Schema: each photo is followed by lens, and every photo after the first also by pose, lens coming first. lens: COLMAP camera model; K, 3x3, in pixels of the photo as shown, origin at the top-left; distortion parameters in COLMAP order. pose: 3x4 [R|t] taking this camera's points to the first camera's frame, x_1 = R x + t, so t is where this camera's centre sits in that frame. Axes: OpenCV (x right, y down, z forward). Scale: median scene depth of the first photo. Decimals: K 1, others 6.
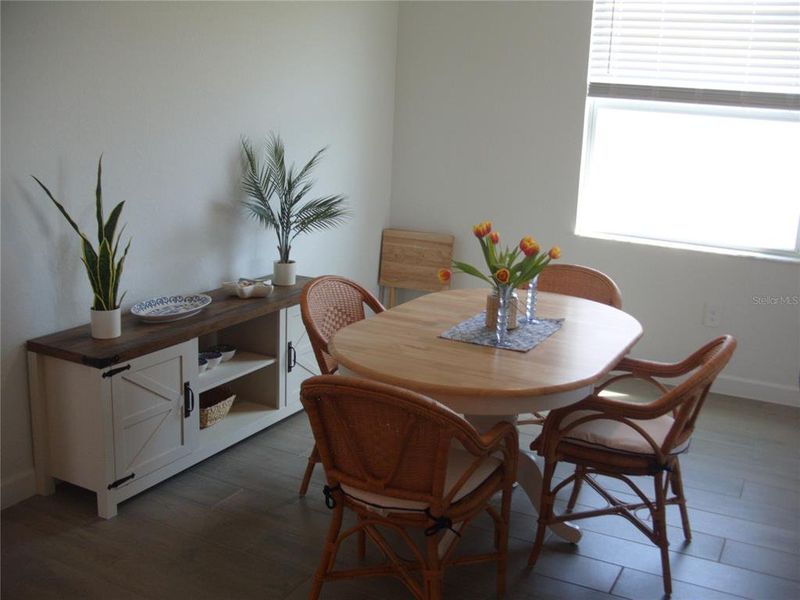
lens RADIAL K [[867.6, 0, 398.1], [0, 867.6, 302.3], [0, 0, 1]] dist [-0.145721, 0.000000]
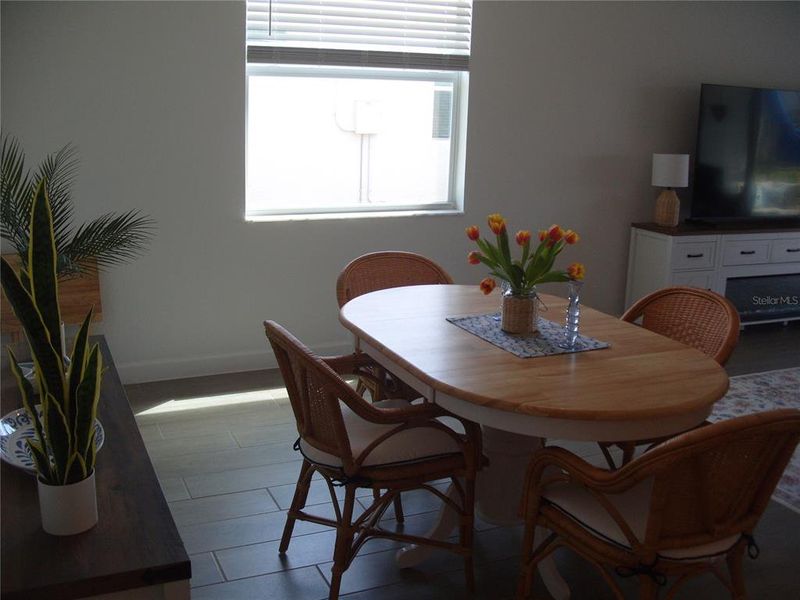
lens RADIAL K [[867.6, 0, 400.1], [0, 867.6, 298.4], [0, 0, 1]] dist [-0.145721, 0.000000]
pose [[0.623438, -0.208783, 0.753481, -0.406569], [0.177537, 0.976317, 0.123633, -0.088605], [-0.761450, 0.056693, 0.645740, 0.344182]]
